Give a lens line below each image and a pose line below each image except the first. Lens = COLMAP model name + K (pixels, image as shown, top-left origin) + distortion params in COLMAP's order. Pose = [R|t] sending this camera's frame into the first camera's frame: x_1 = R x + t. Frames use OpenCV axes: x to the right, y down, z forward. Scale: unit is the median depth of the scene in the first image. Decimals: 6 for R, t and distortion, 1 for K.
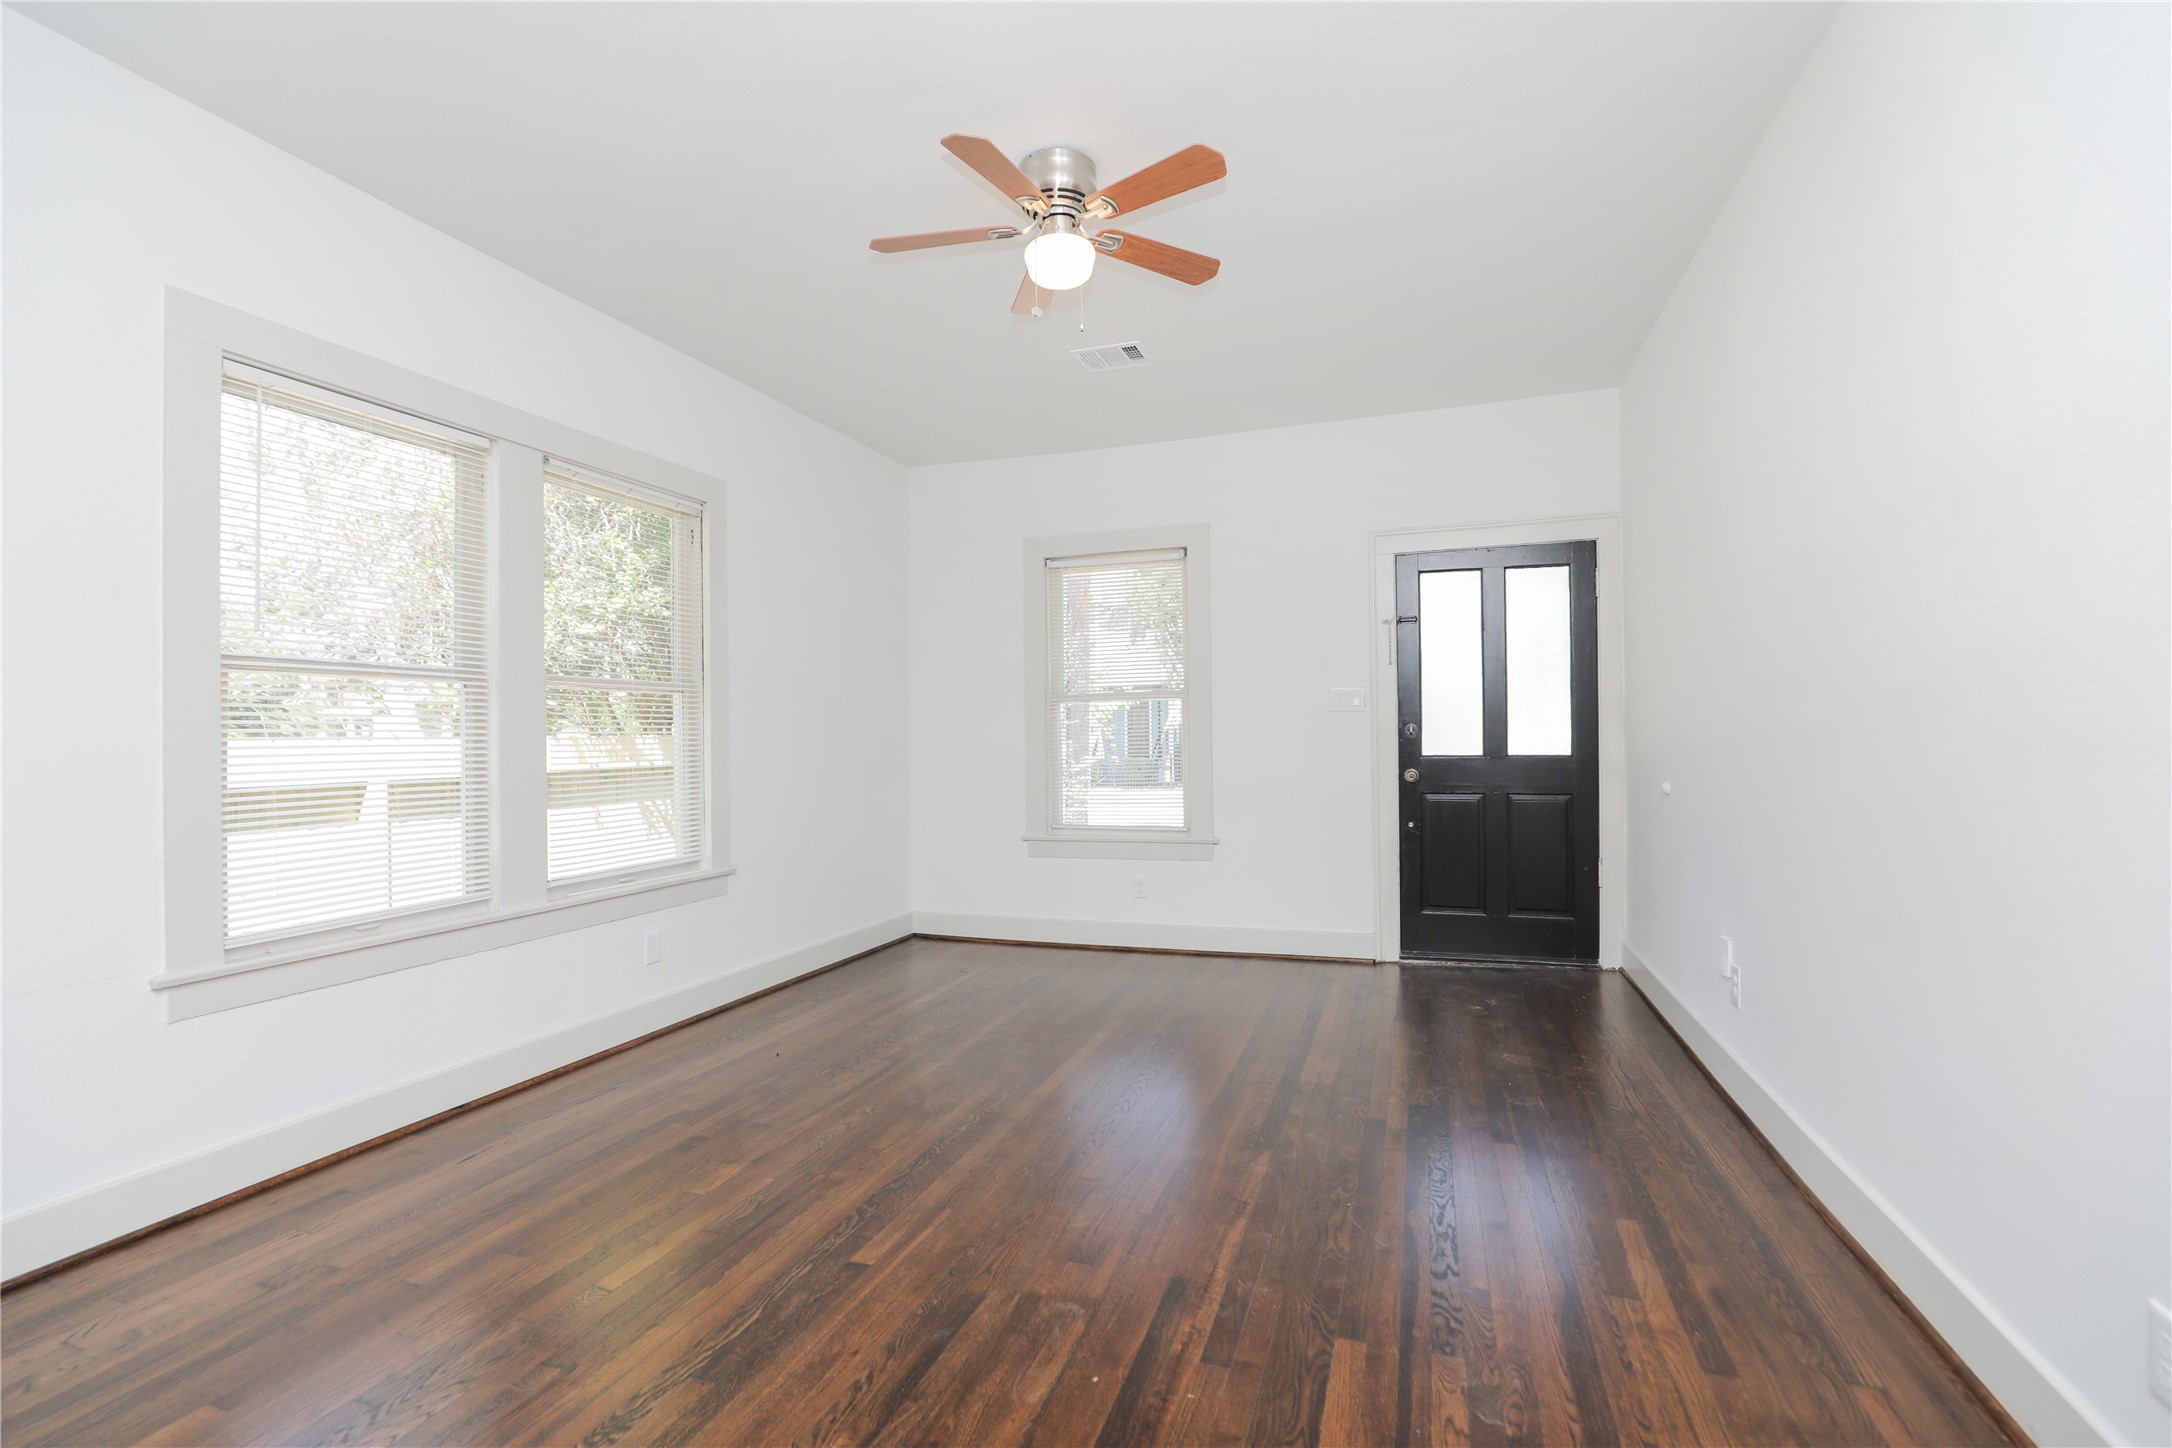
lens RADIAL K [[988.3, 0, 1080.9], [0, 988.3, 722.9], [0, 0, 1]] dist [-0.047343, 0.014810]
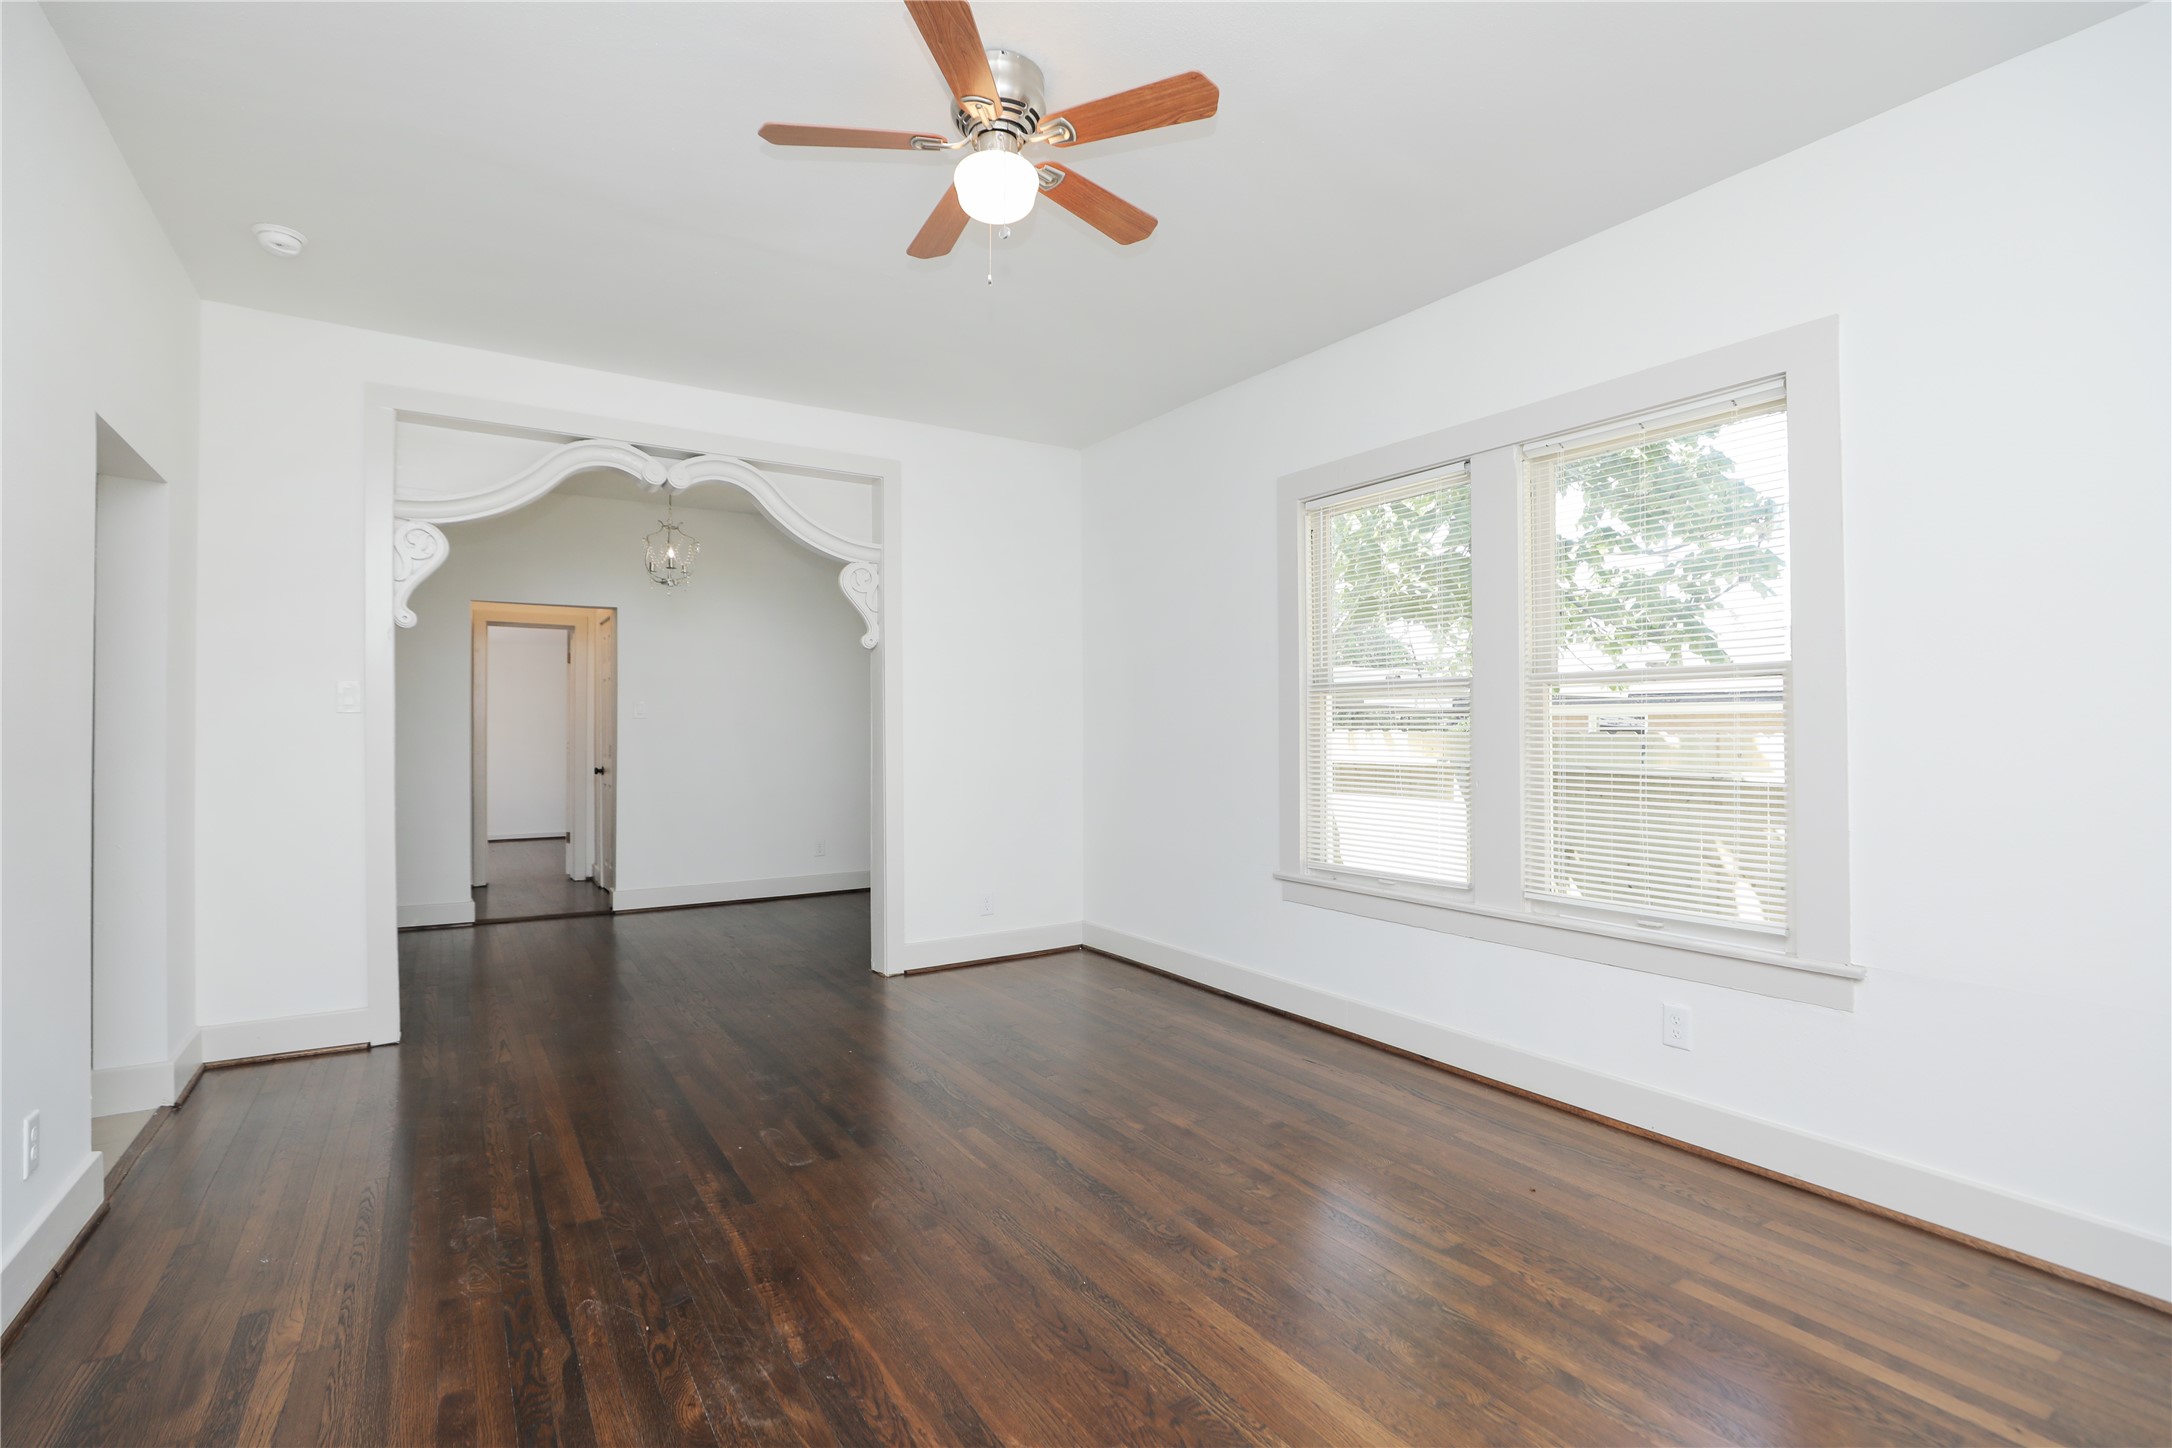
lens RADIAL K [[1000.0, 0, 1079.9], [0, 1000.0, 726.5], [0, 0, 1]] dist [-0.028176, 0.000672]
pose [[-0.620302, 0.008760, -0.784314, 0.536781], [0.016958, 0.999854, -0.002244, -0.004931], [0.784180, -0.014693, -0.620360, 1.396363]]
